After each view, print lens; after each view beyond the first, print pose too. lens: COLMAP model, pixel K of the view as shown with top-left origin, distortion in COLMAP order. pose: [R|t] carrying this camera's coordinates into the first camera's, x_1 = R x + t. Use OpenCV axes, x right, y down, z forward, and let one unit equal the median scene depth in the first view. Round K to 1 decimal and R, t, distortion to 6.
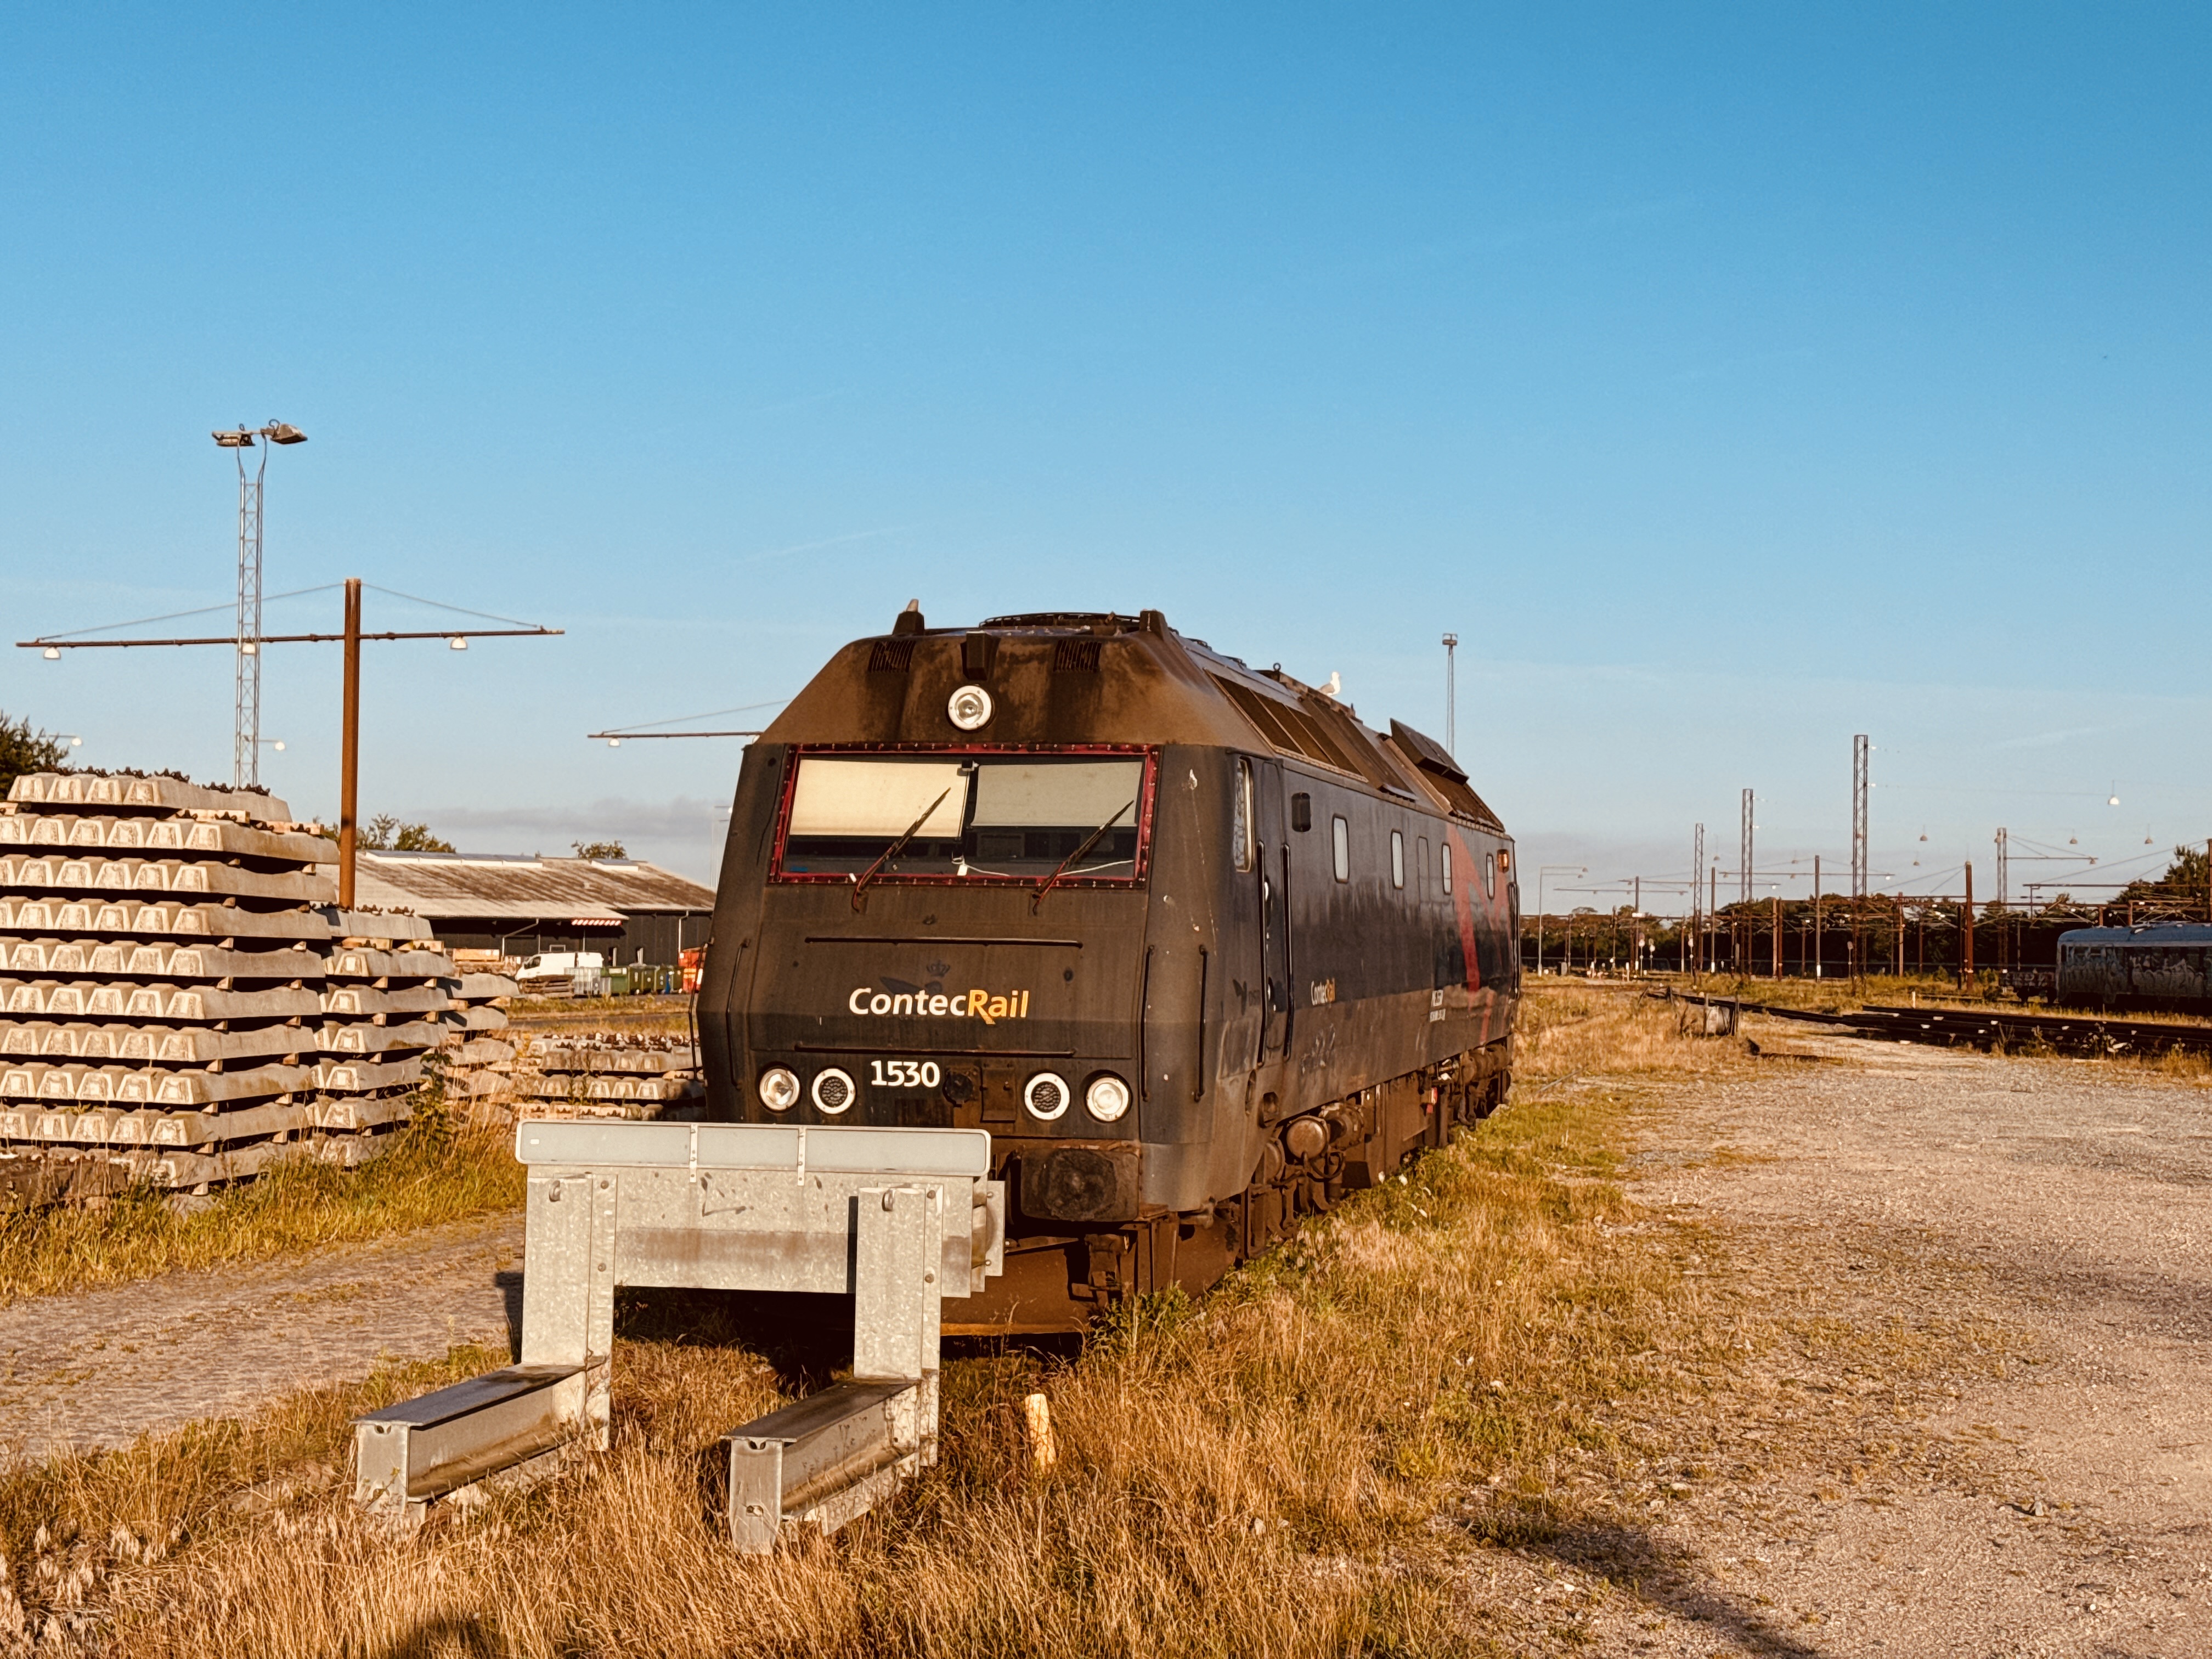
lens RADIAL K [[3059.0, 0, 1126.5], [0, 3059.0, 812.1], [0, 0, 1]] dist [0.162260, 0.000000]
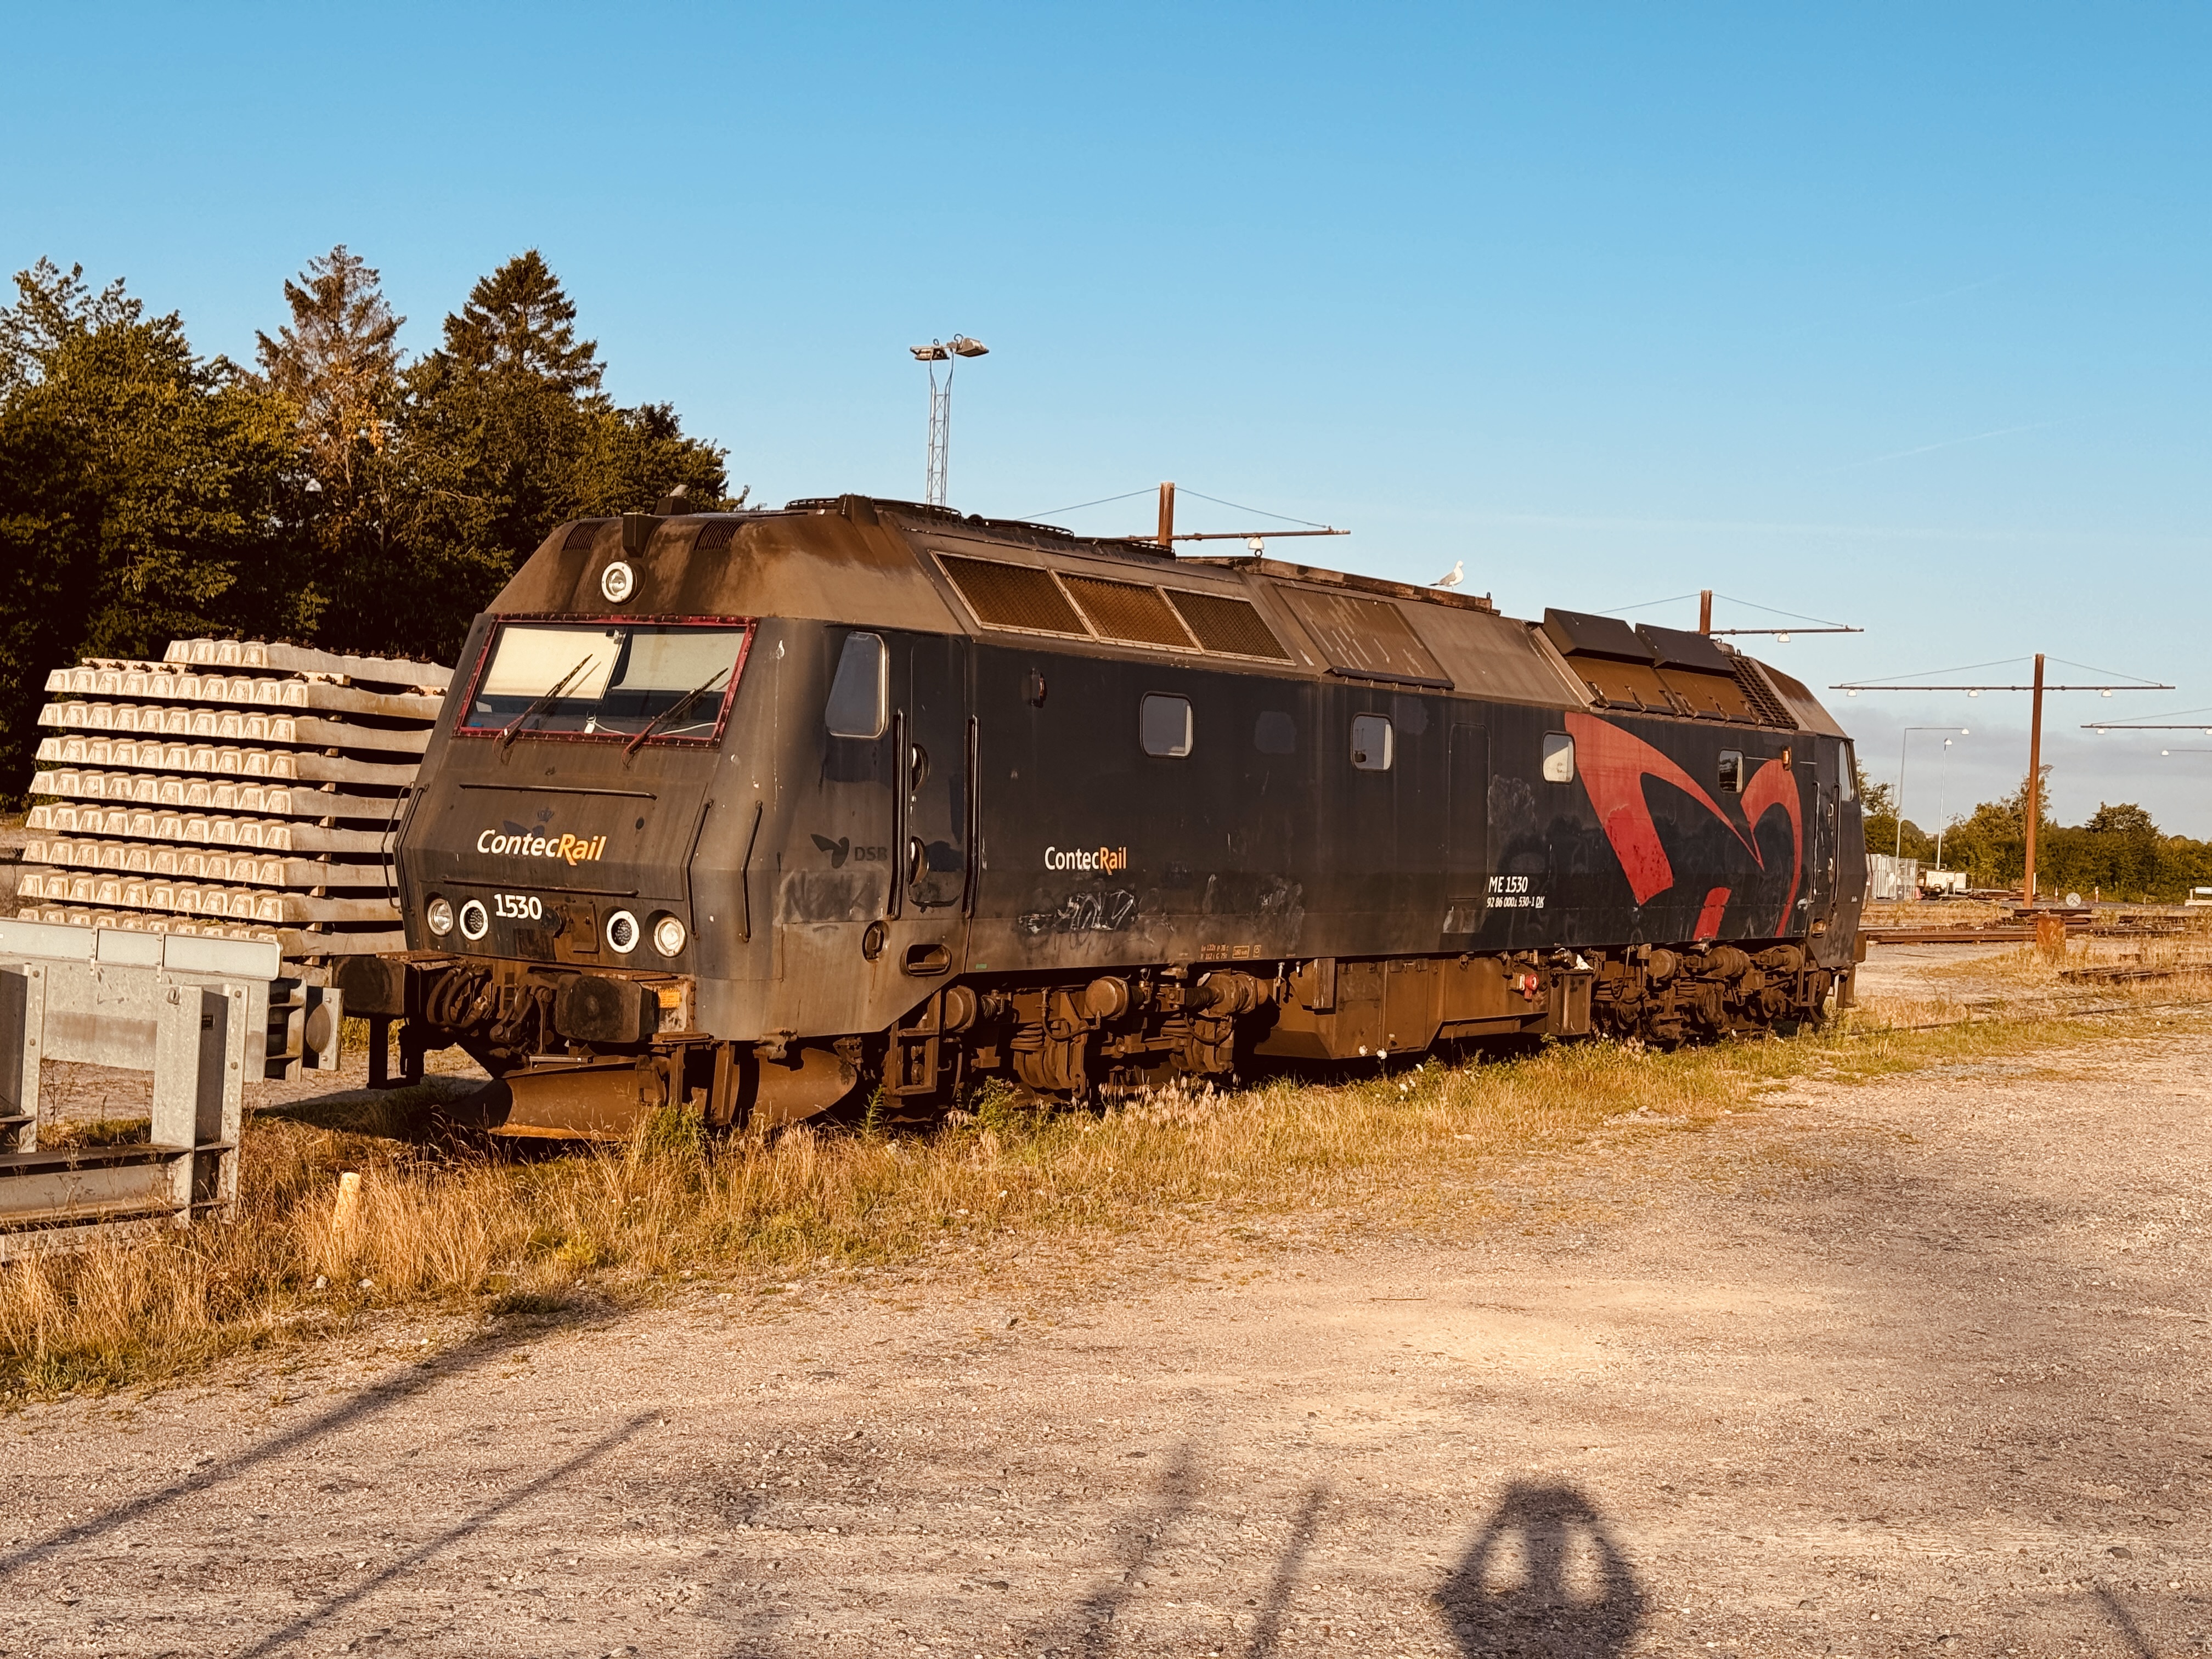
lens RADIAL K [[3059.0, 0, 1146.2], [0, 3059.0, 863.5], [0, 0, 1]] dist [0.162260, 0.000000]
pose [[0.940516, 0.036275, -0.337808, 0.514080], [-0.020164, 0.998491, 0.051083, 0.006859], [0.339151, -0.041233, 0.939828, 0.014709]]
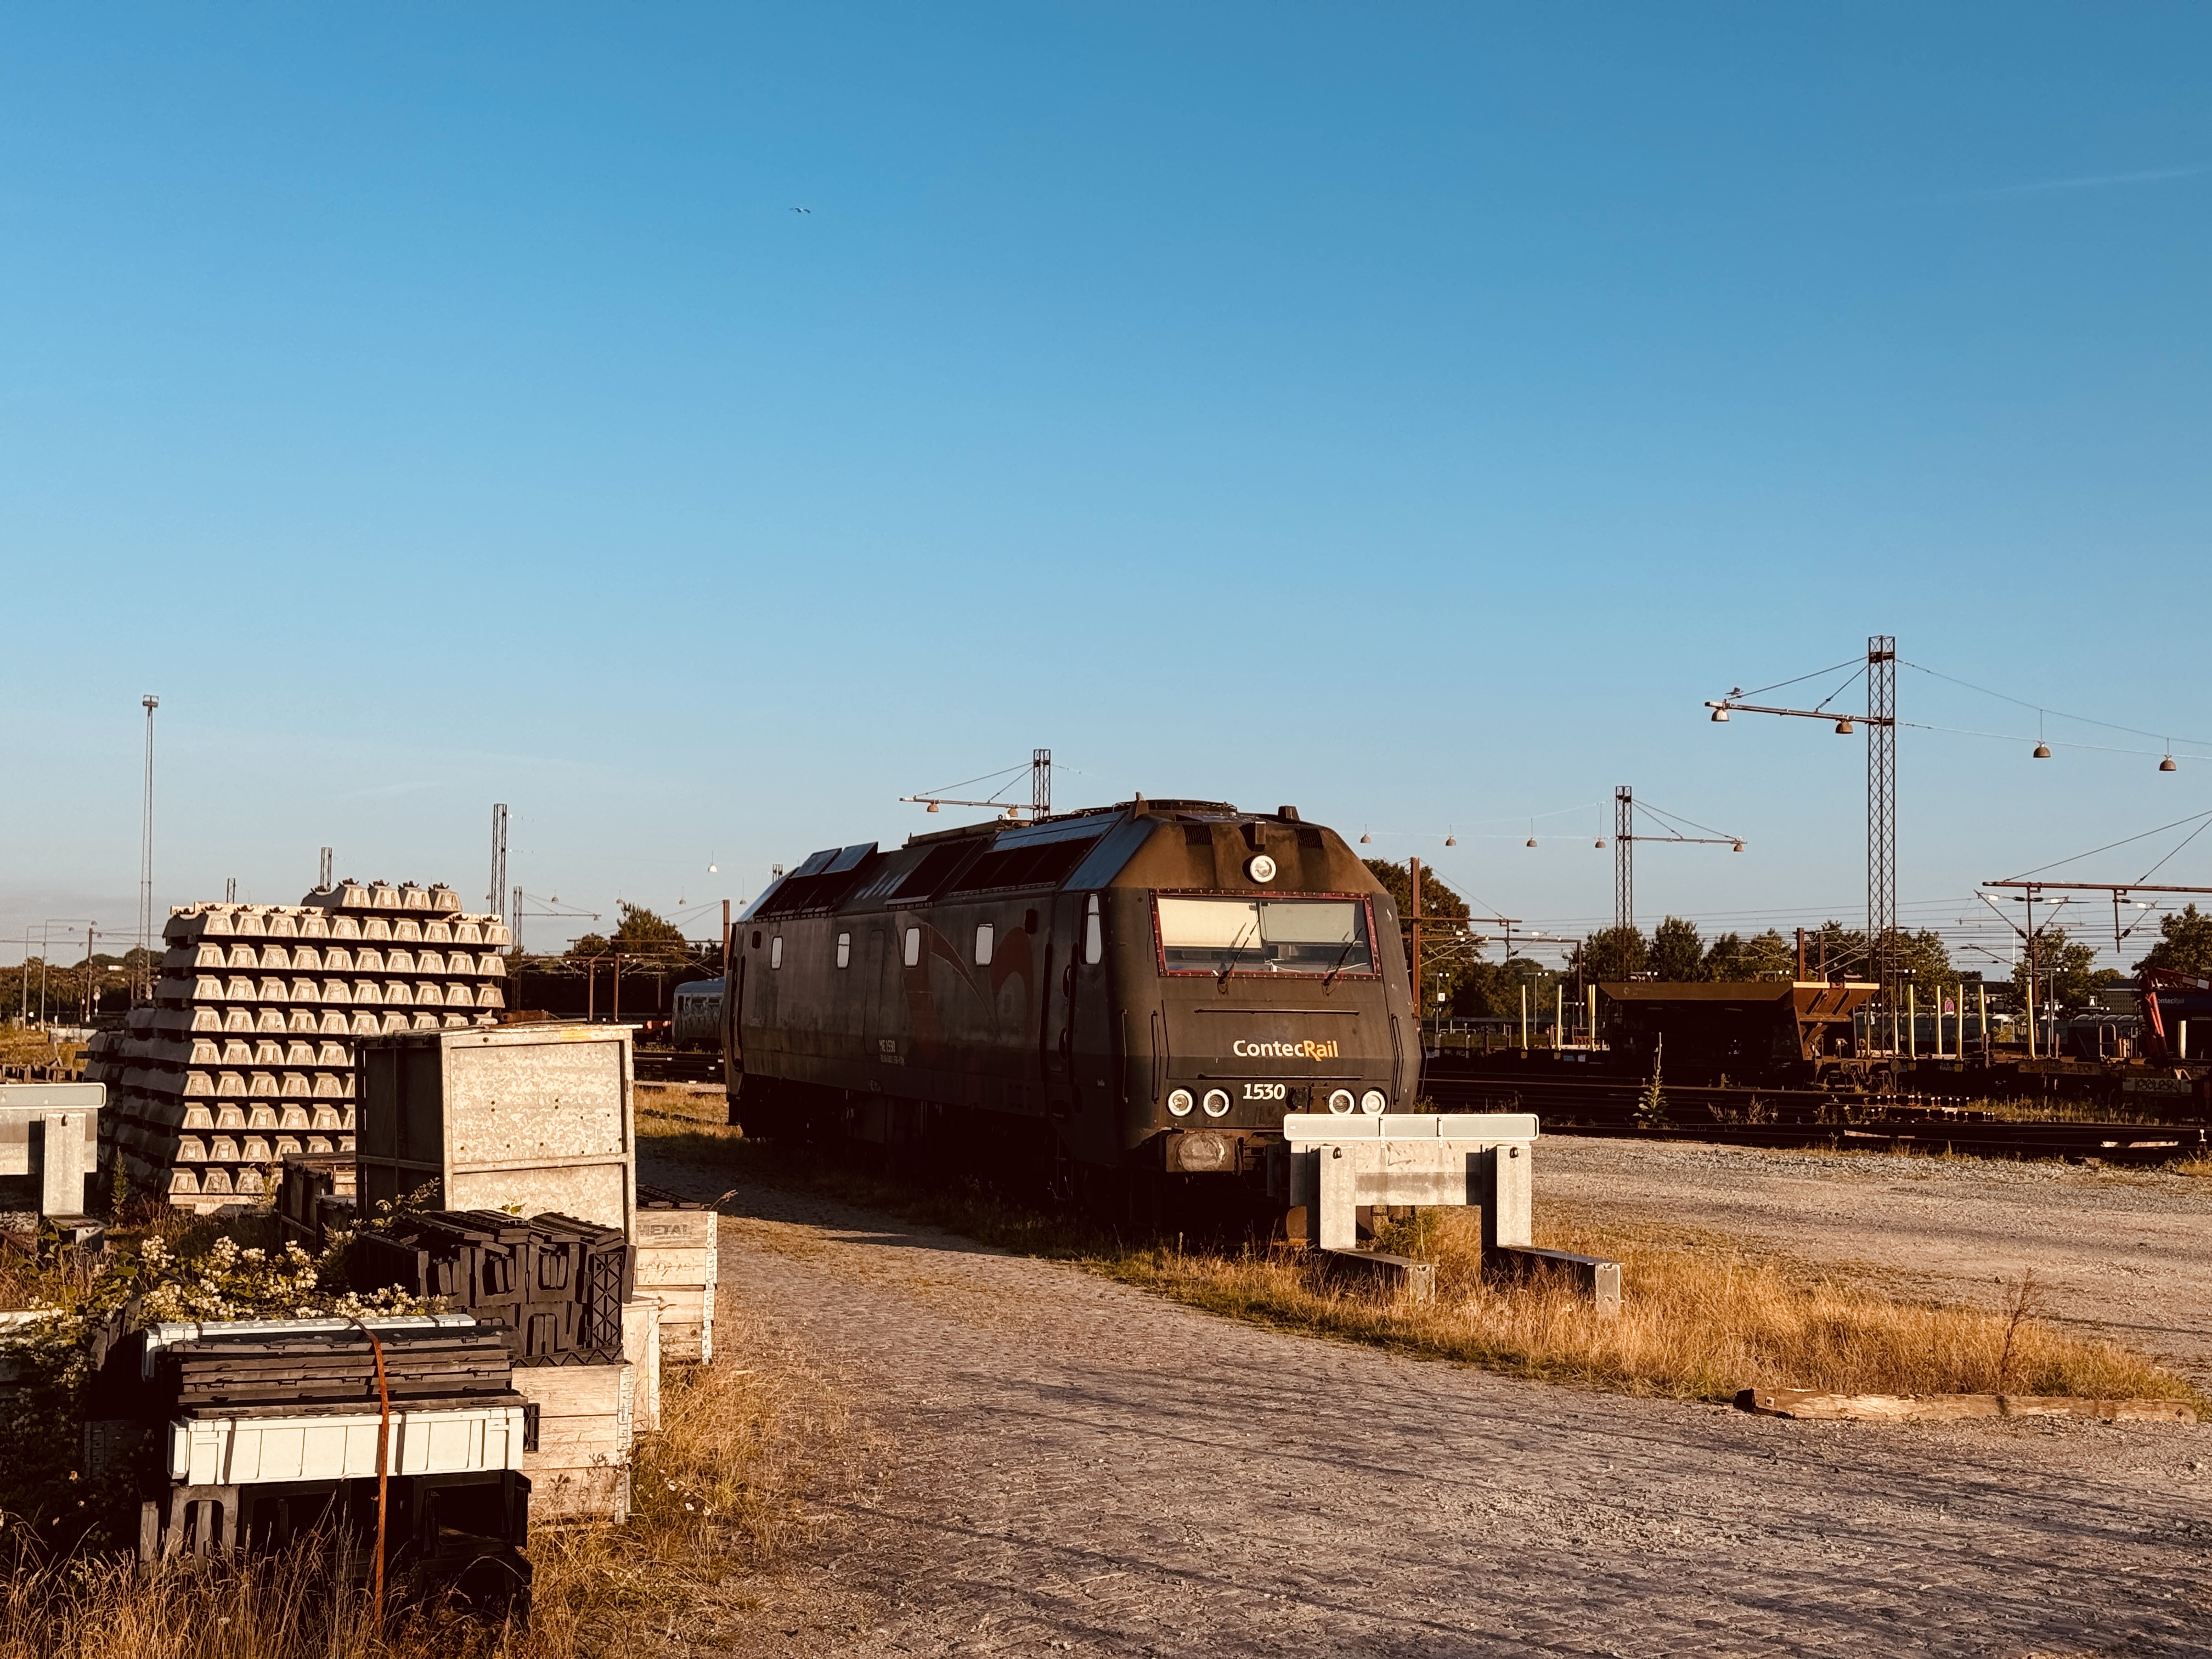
lens RADIAL K [[3059.0, 0, 1107.0], [0, 3059.0, 844.3], [0, 0, 1]] dist [0.162260, 0.000000]
pose [[0.870266, 0.021312, 0.492120, -0.944119], [-0.018495, 0.999773, -0.010590, -0.028821], [-0.492234, 0.000115, 0.870463, -0.394740]]
